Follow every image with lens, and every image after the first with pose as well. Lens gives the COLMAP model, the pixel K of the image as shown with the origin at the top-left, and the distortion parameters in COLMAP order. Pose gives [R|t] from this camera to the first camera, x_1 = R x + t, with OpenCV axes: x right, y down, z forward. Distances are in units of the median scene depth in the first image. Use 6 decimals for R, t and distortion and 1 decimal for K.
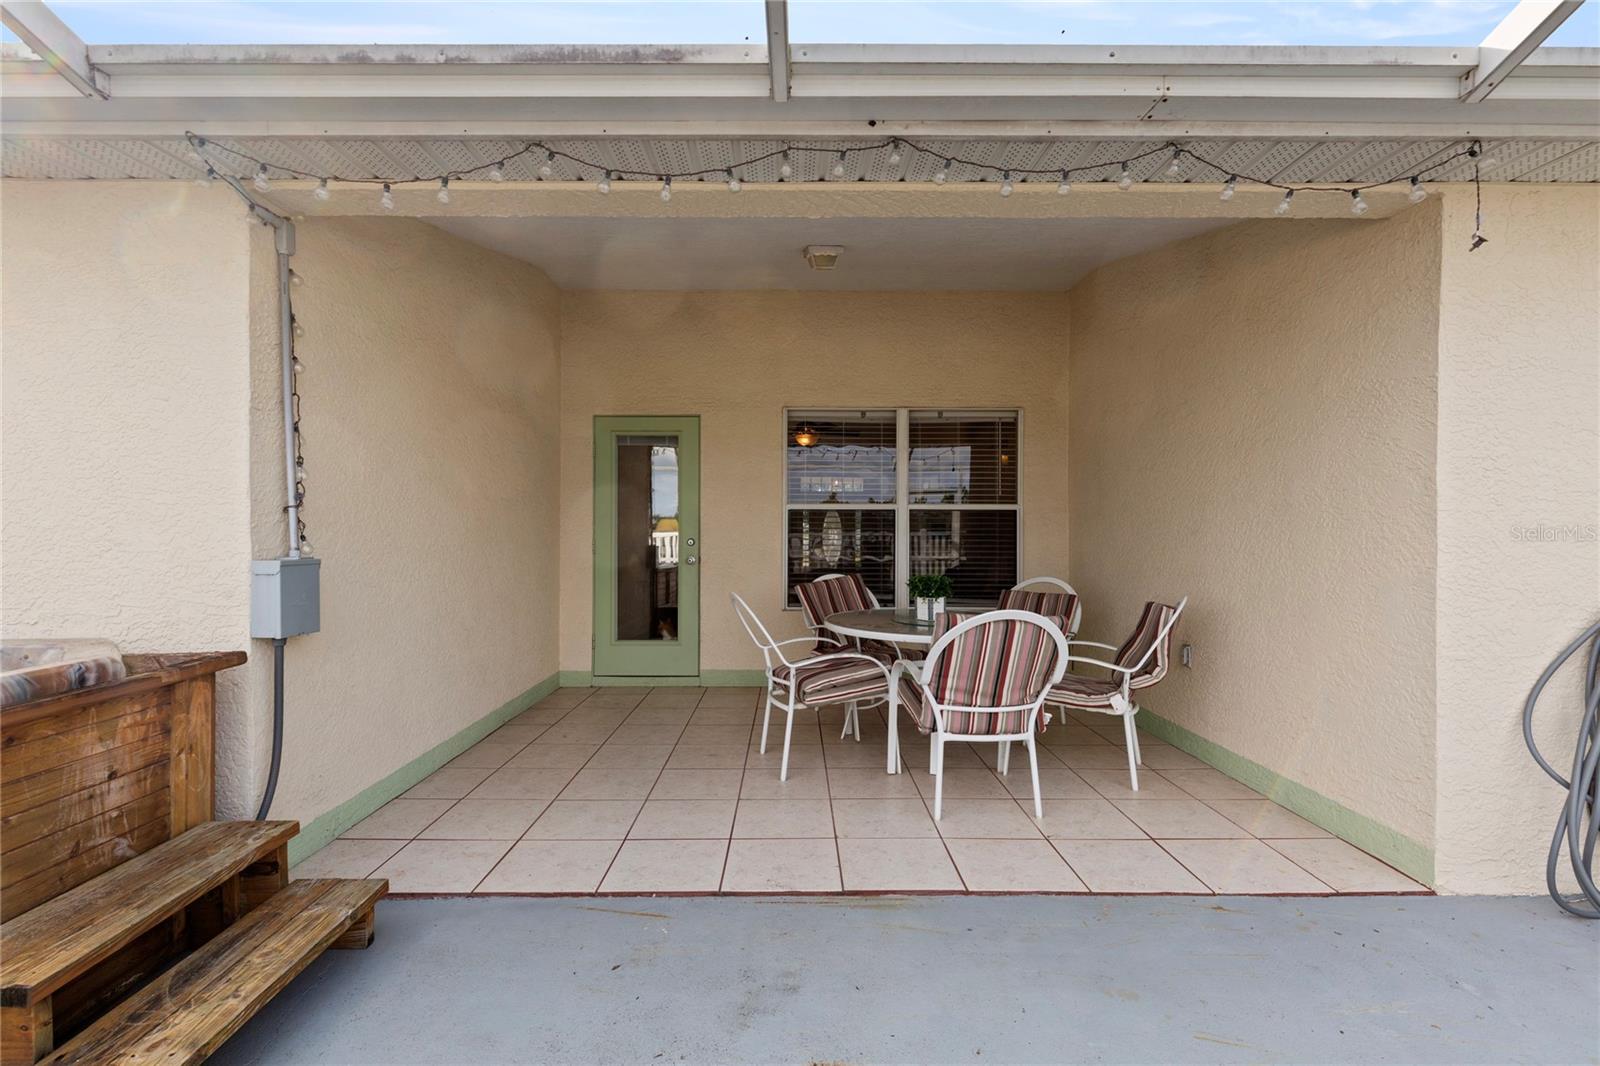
lens RADIAL K [[730.8, 0, 803.5], [0, 730.8, 529.1], [0, 0, 1]] dist [0.024816, -0.000144]
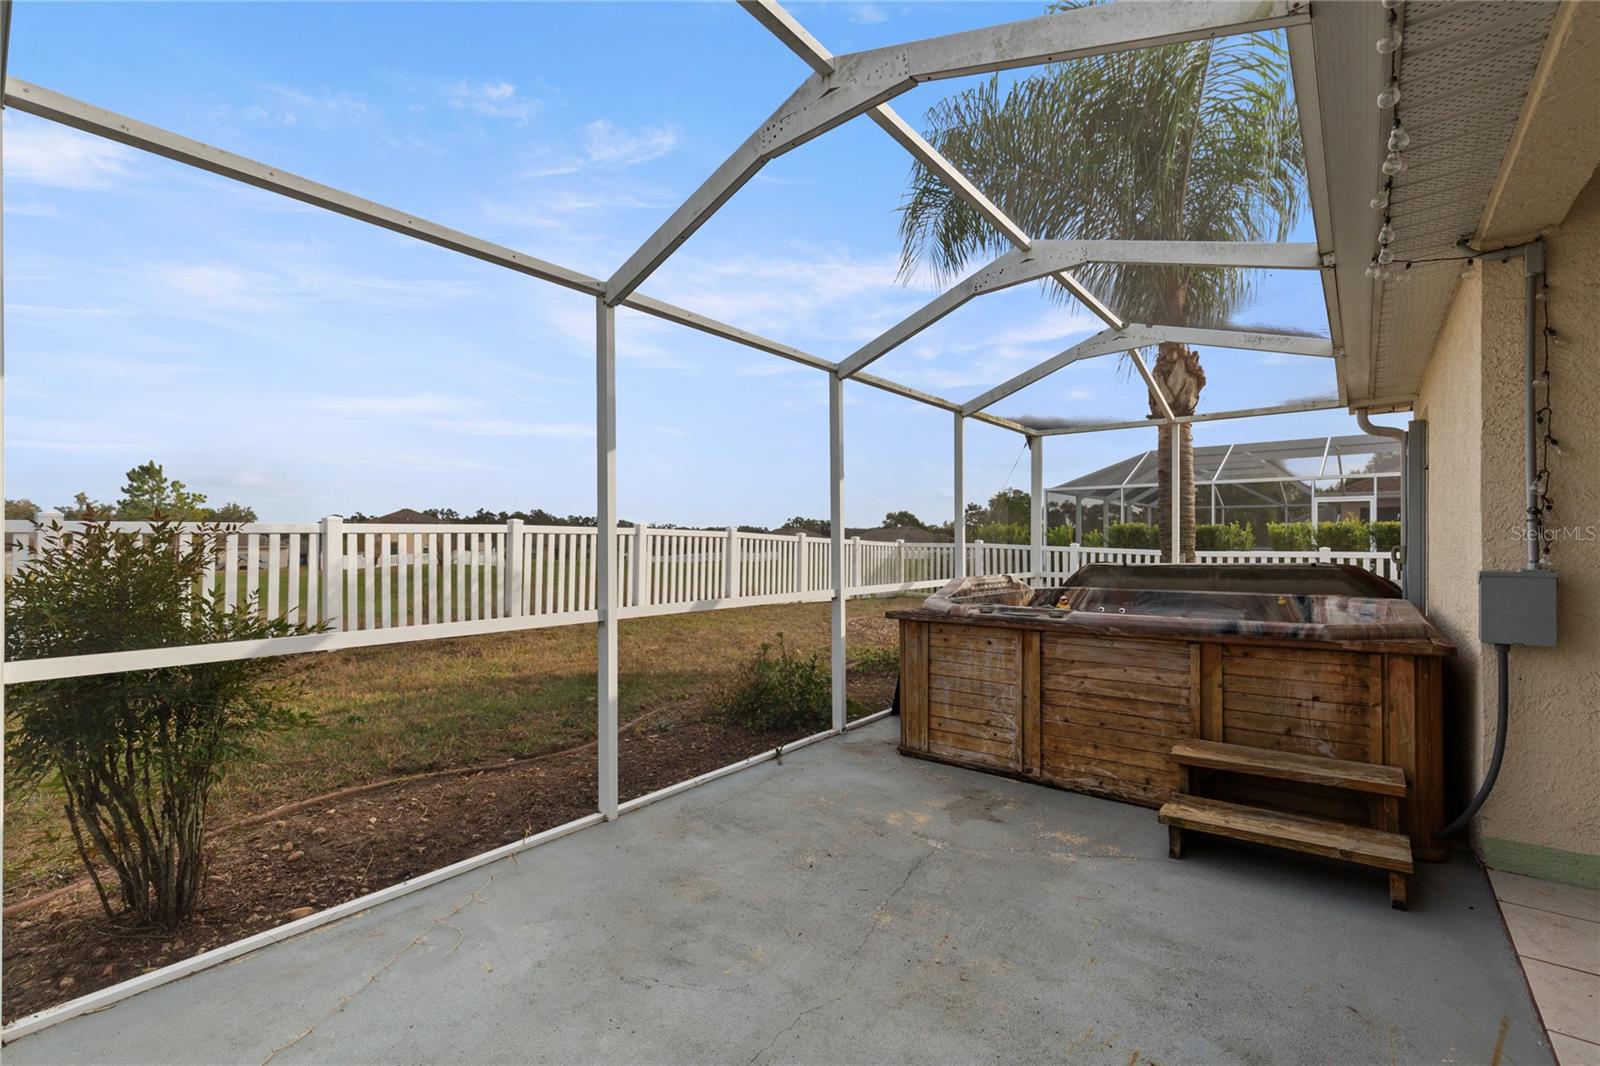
lens RADIAL K [[721.8, 0, 801.0], [0, 721.8, 559.1], [0, 0, 1]] dist [0.001462, -0.000550]
pose [[-0.622479, -0.004140, -0.782626, 0.937869], [-0.007605, 0.999971, 0.000760, 0.041108], [0.782600, 0.006425, -0.622492, 1.083398]]
